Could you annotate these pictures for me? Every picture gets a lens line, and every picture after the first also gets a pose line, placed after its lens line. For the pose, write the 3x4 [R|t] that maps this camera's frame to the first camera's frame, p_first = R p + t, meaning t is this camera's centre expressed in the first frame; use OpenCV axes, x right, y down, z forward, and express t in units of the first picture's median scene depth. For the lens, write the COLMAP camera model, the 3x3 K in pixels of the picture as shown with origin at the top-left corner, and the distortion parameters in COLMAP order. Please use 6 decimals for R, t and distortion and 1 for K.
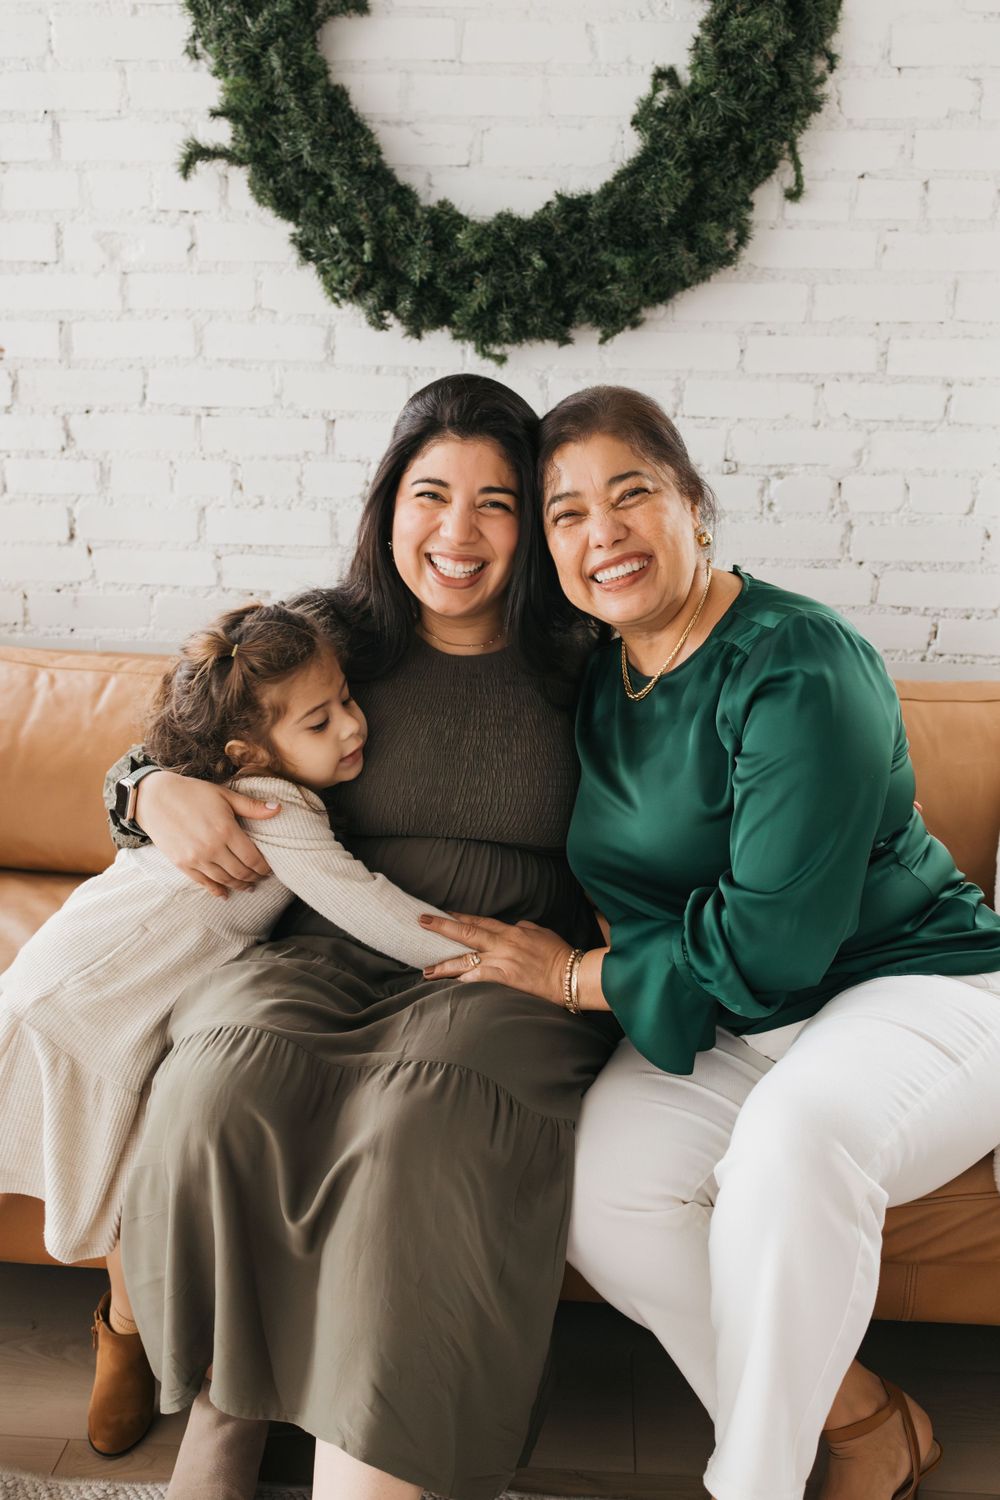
lens RADIAL K [[1495.3, 0, 501.7], [0, 1495.3, 767.8], [0, 0, 1]] dist [0.006554, 0.000070]
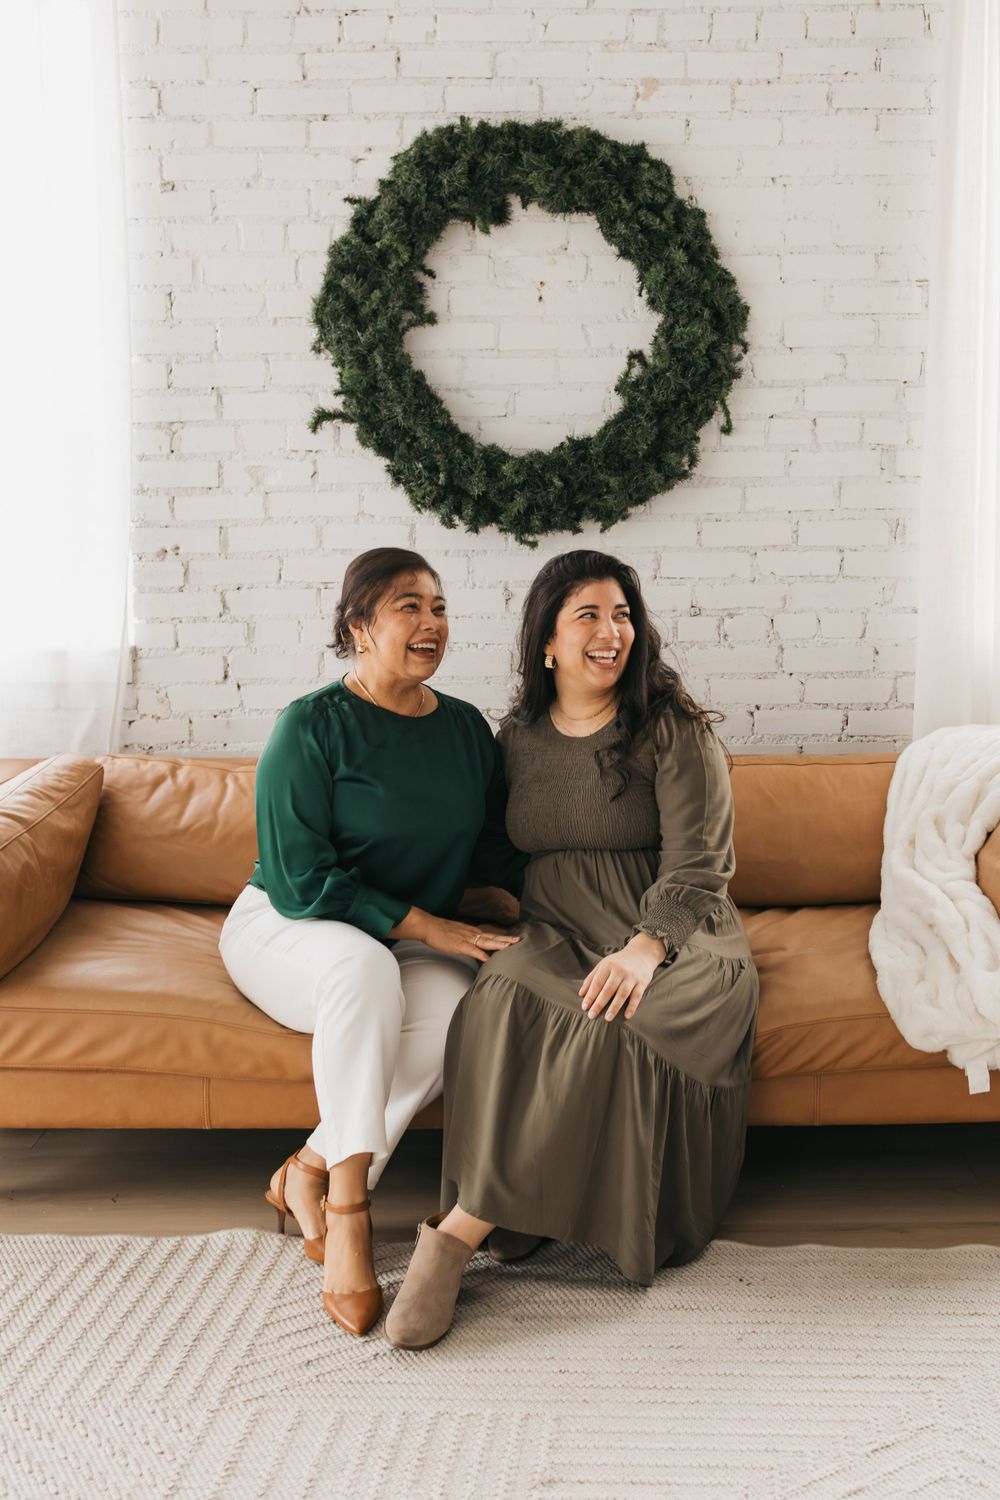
lens RADIAL K [[1872.4, 0, 593.8], [0, 1872.4, 728.7], [0, 0, 1]] dist [-0.008424, 0.016600]
pose [[0.997456, -0.039532, 0.059313, -0.057811], [0.046388, 0.991803, -0.119062, 0.124913], [-0.054120, 0.121511, 0.991114, -0.793224]]
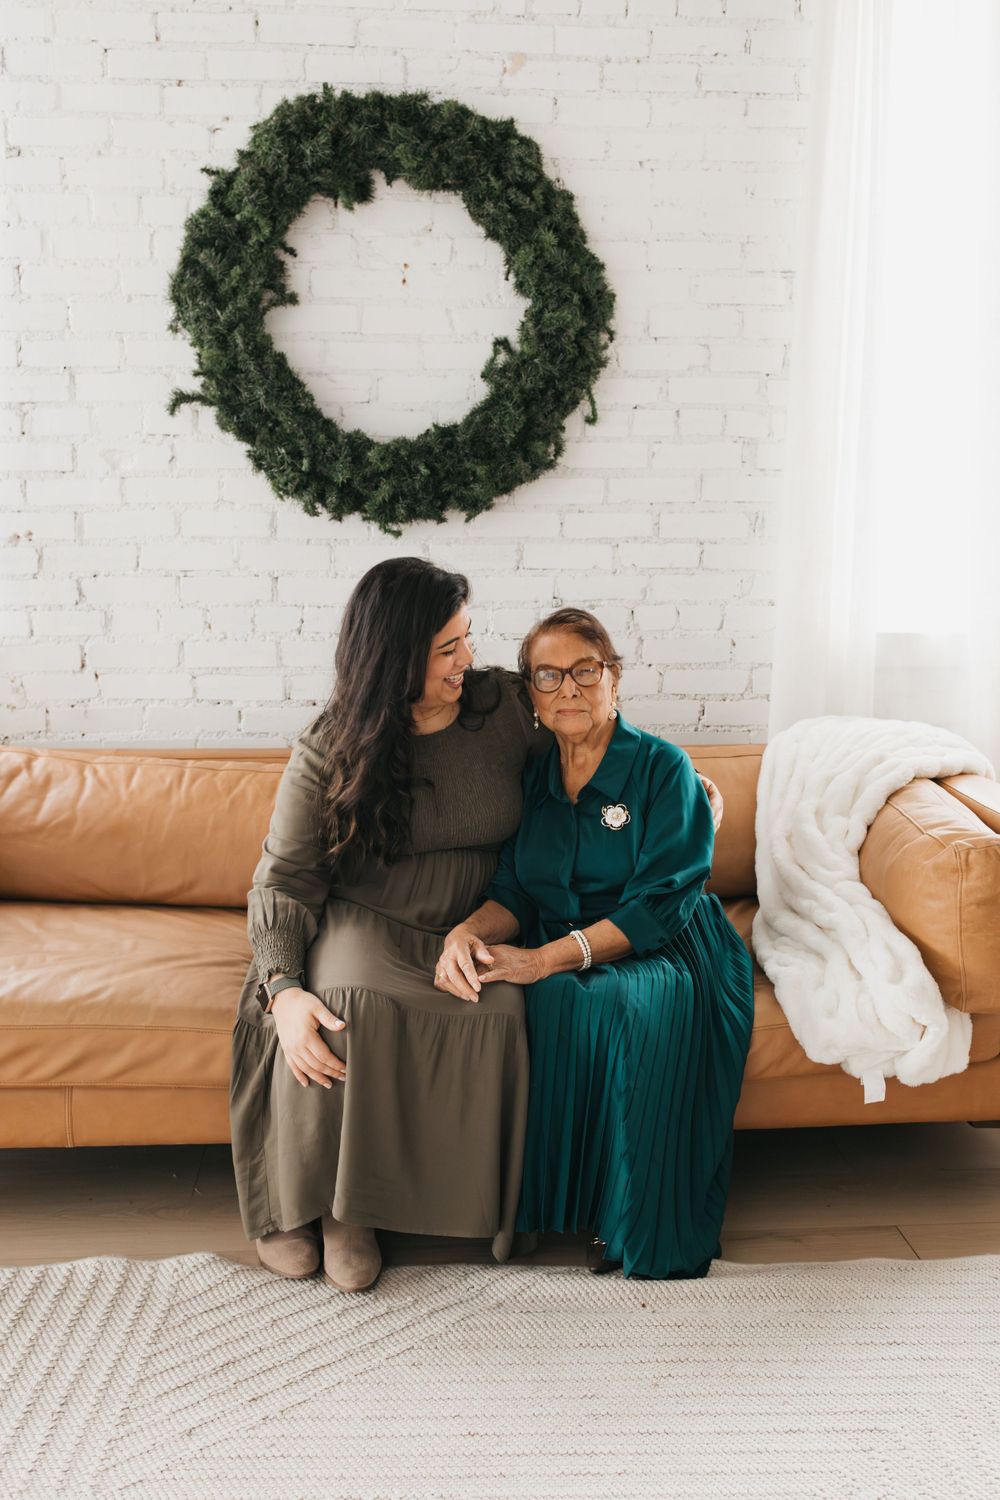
lens RADIAL K [[1500.5, 0, 503.2], [0, 1500.5, 775.6], [0, 0, 1]] dist [0.002397, 0.001401]
pose [[0.989810, -0.045169, 0.135038, -0.106855], [0.053508, 0.996836, -0.058772, 0.049772], [-0.131956, 0.065399, 0.989096, -0.431872]]
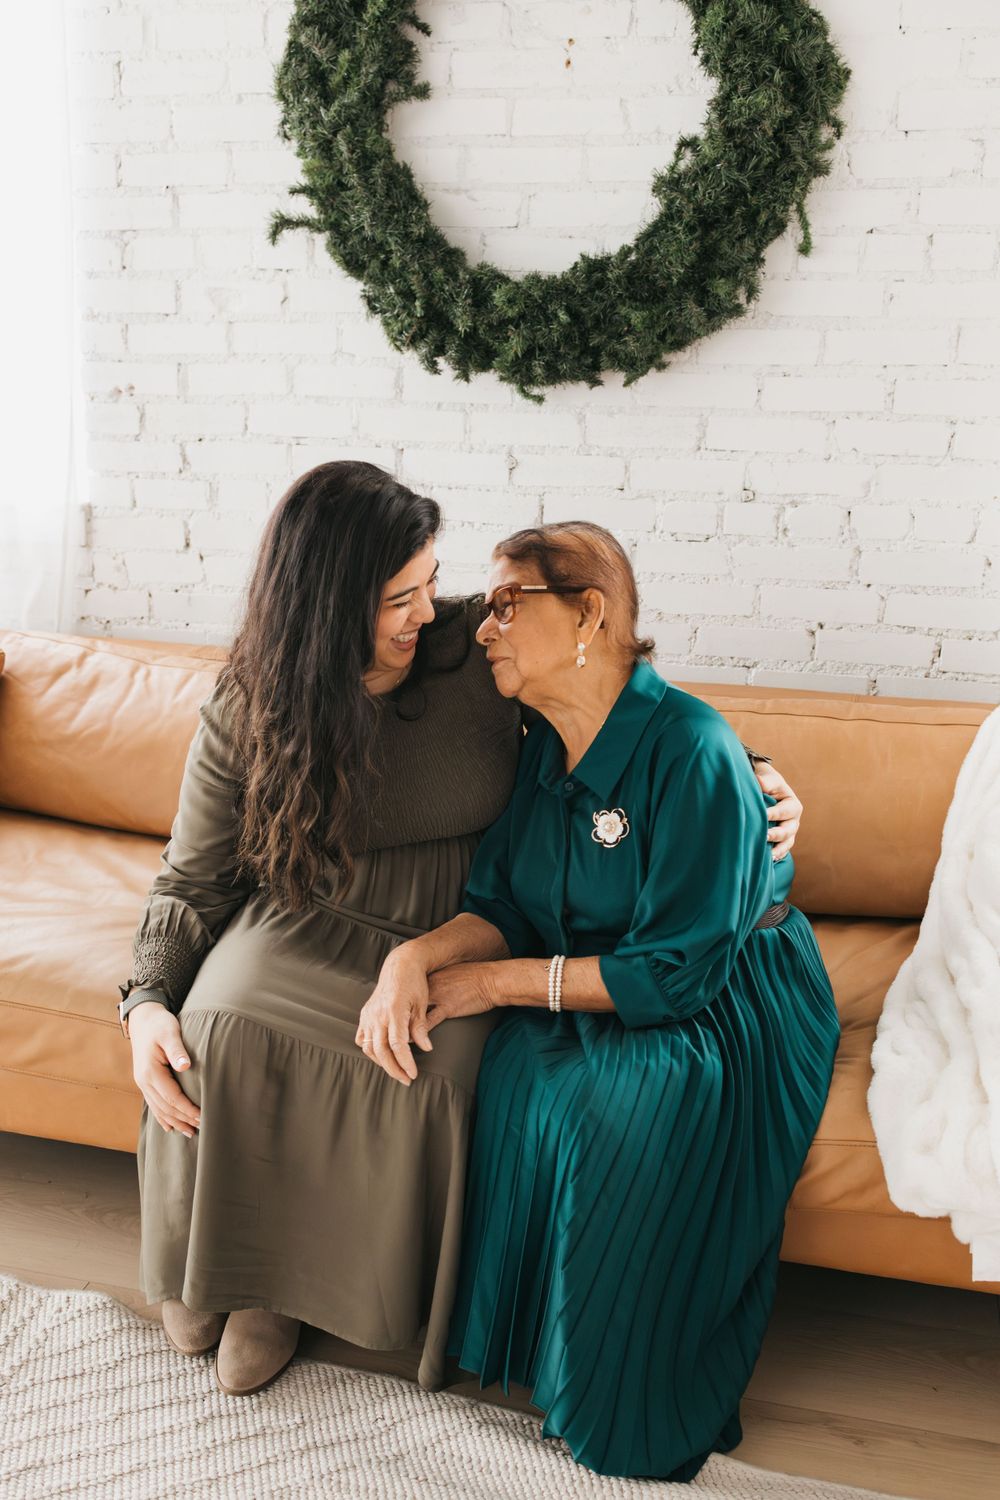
lens RADIAL K [[1495.3, 0, 501.7], [0, 1495.3, 767.8], [0, 0, 1]] dist [0.006554, 0.000070]
pose [[0.982694, 0.045886, -0.179461, 0.190249], [-0.040678, 0.998641, 0.032591, -0.031134], [0.180713, -0.024727, 0.983225, -0.124887]]
